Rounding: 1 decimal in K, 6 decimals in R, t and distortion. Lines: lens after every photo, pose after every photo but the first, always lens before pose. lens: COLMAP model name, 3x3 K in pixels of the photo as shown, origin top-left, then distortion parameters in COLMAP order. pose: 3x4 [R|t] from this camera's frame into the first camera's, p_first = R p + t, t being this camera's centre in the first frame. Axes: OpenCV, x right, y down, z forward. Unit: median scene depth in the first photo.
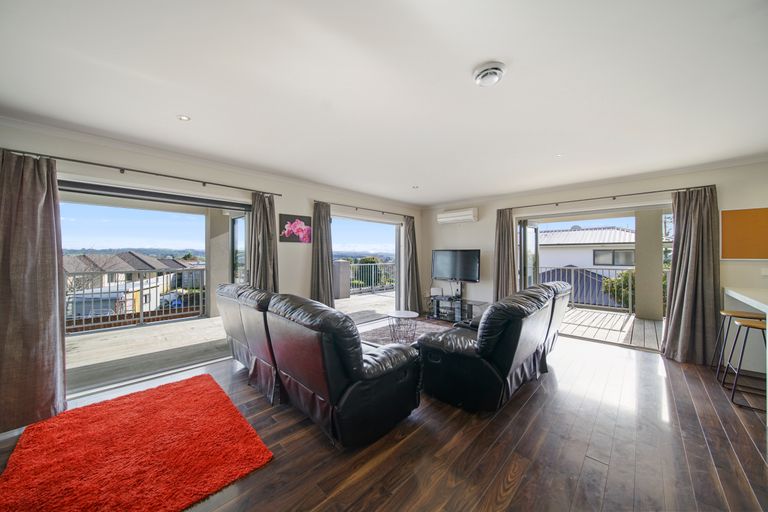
lens RADIAL K [[270.6, 0, 378.7], [0, 270.6, 251.7], [0, 0, 1]] dist [0.001330, -0.000100]
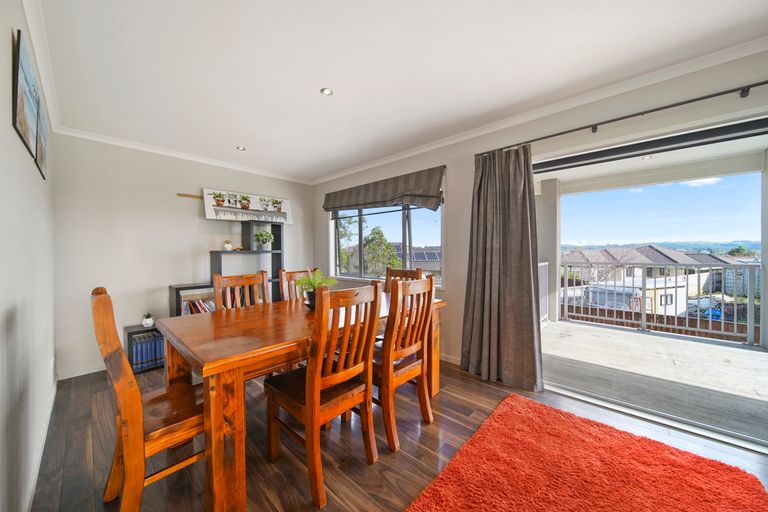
lens RADIAL K [[270.6, 0, 378.7], [0, 270.6, 251.7], [0, 0, 1]] dist [0.001330, -0.000100]
pose [[0.030118, -0.003493, -0.999540, -0.052055], [0.018507, 0.999824, -0.002937, 0.012951], [0.999375, -0.018410, 0.030178, 0.101682]]
